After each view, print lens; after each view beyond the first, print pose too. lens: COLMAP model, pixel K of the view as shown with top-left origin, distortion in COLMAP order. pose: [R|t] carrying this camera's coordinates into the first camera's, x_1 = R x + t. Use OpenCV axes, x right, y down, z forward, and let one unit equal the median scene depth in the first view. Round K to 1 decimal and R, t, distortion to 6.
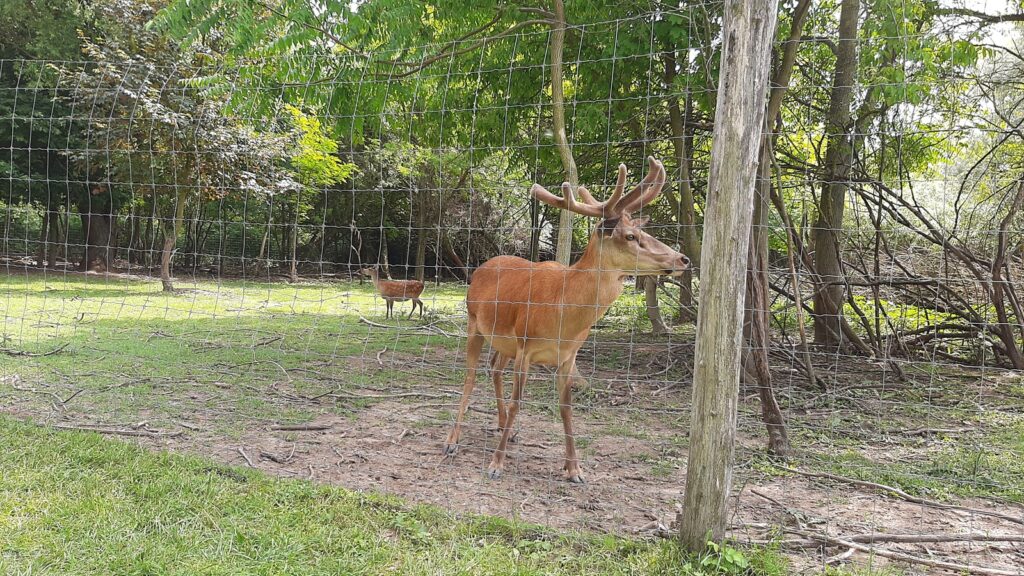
lens RADIAL K [[741.9, 0, 512.0], [0, 741.9, 288.0], [0, 0, 1]] dist [0.083110, -0.158660]
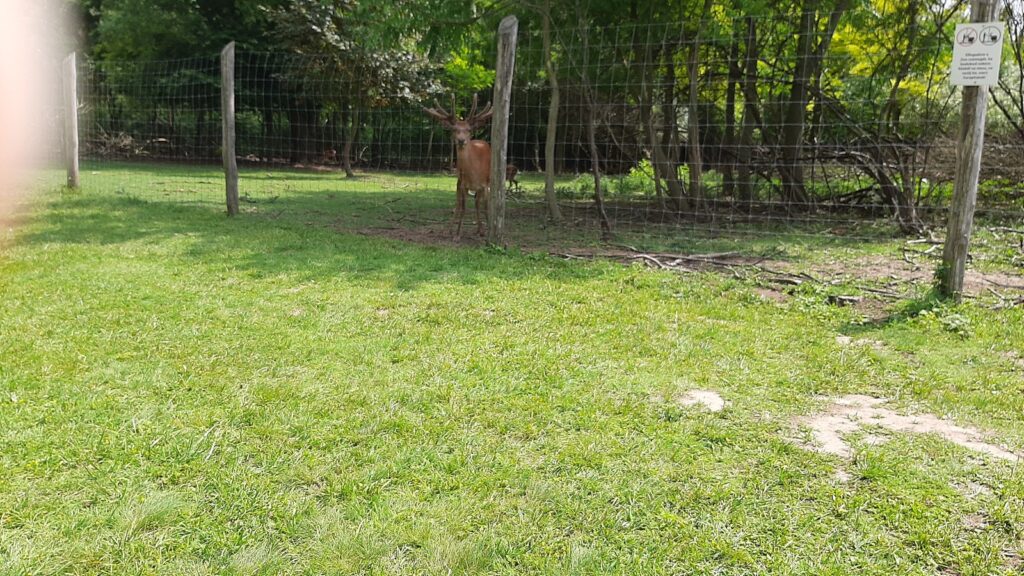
lens RADIAL K [[749.6, 0, 512.0], [0, 749.6, 288.0], [0, 0, 1]] dist [-0.005532, -0.034199]
pose [[0.970691, 0.030488, -0.238388, 0.152327], [0.002220, 0.990741, 0.135747, 0.020415], [0.240320, -0.132298, 0.961636, -0.248597]]
